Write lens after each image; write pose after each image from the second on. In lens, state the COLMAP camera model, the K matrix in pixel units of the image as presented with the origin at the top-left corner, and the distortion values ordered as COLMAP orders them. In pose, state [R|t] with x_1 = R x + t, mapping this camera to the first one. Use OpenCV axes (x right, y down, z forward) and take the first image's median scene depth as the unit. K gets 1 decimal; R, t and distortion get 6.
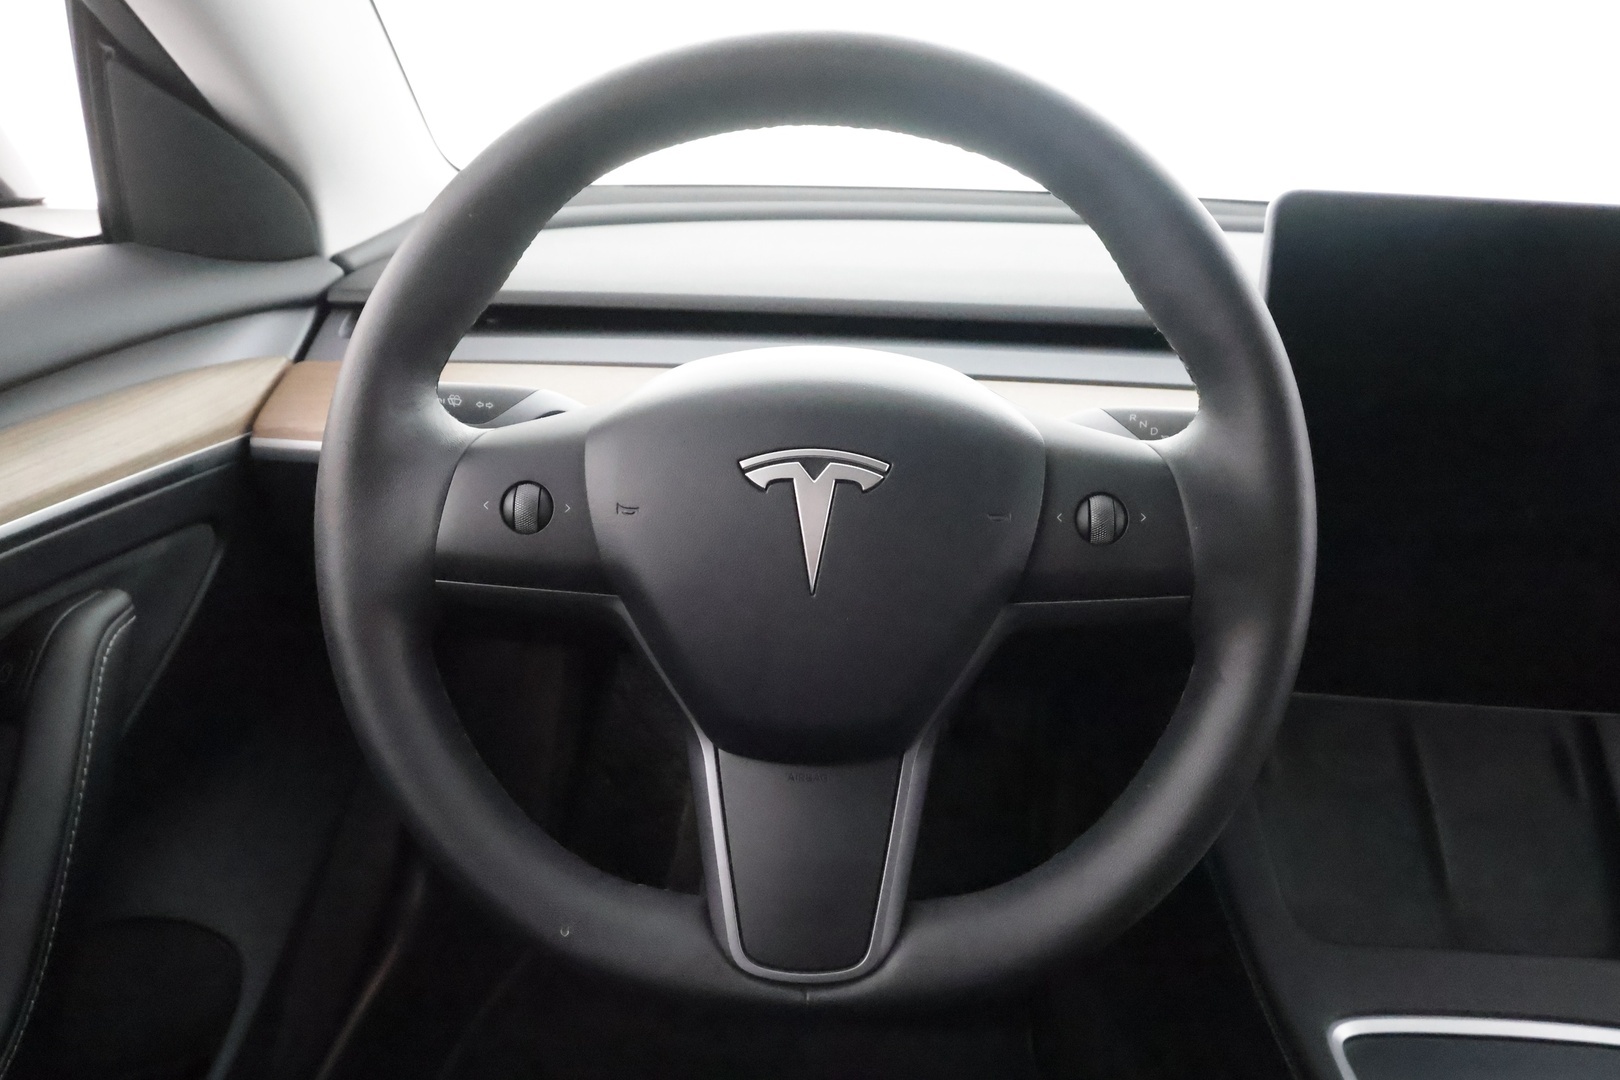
lens RADIAL K [[1151.9, 0, 801.9], [0, 1151.9, 543.9], [0, 0, 1]] dist [-0.001244, 0.002681]
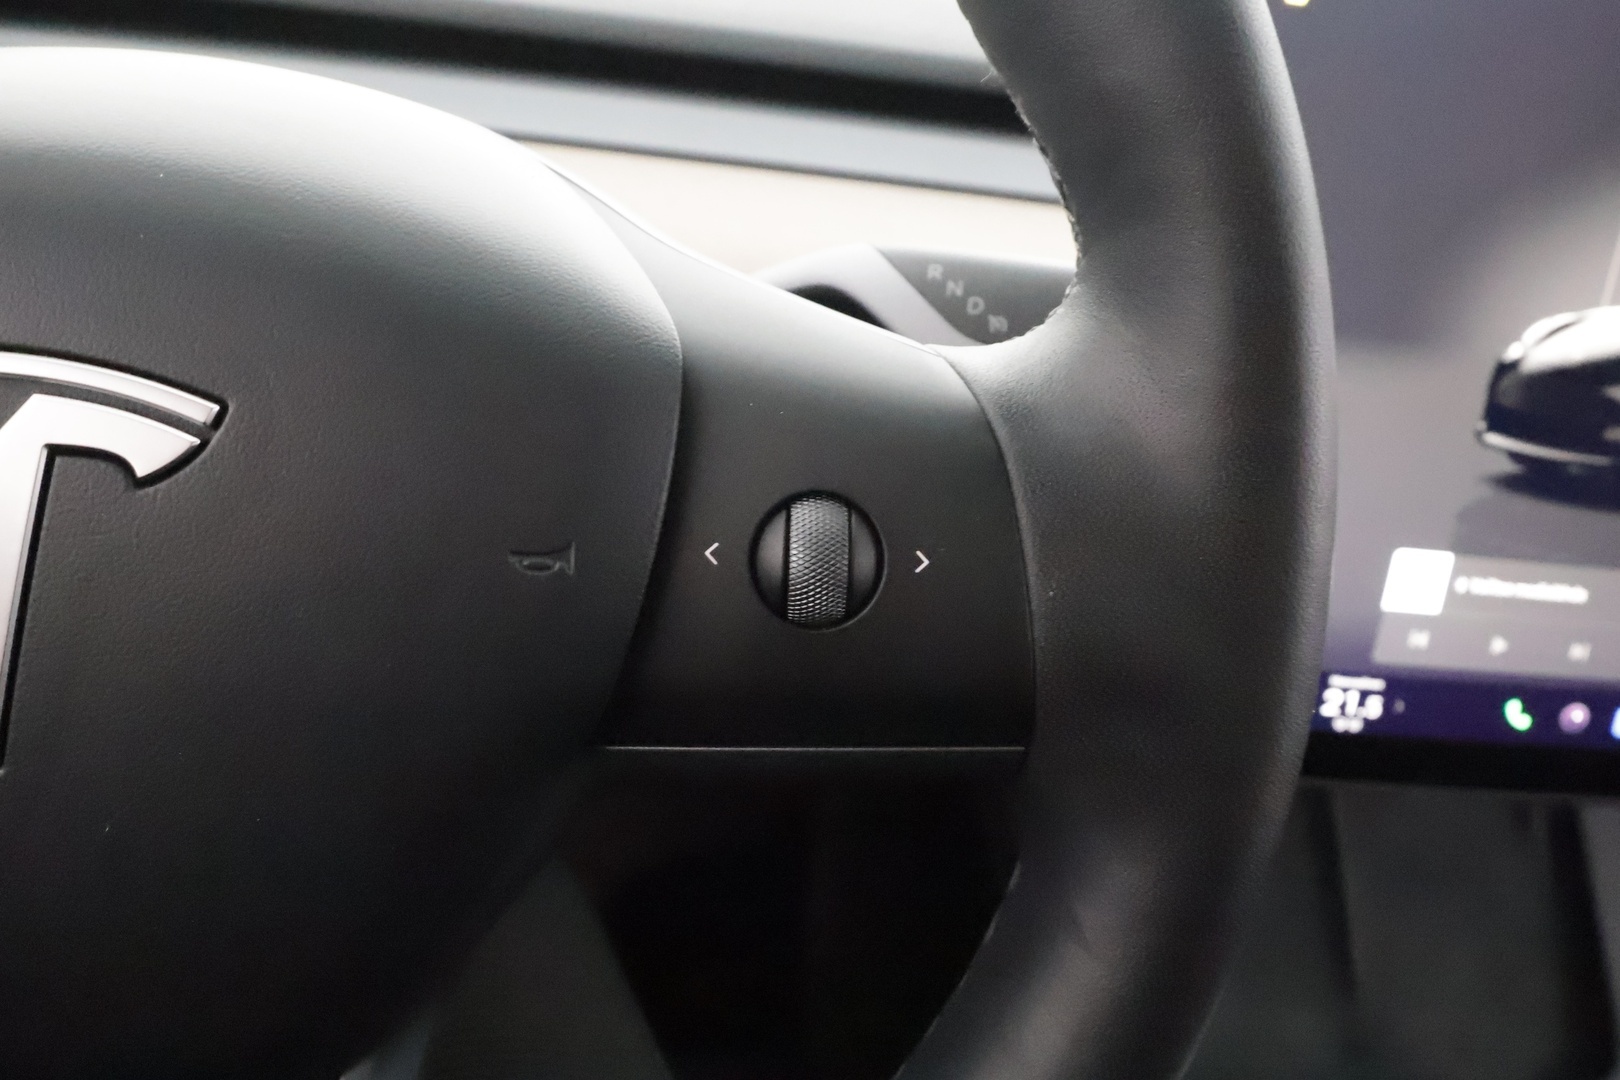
lens RADIAL K [[1293.7, 0, 810.8], [0, 1293.7, 550.2], [0, 0, 1]] dist [-0.011092, -0.005050]
pose [[0.986785, 0.024108, 0.160229, 0.165371], [-0.049582, 0.986362, 0.156945, -0.082868], [-0.154260, -0.162816, 0.974523, 0.505044]]
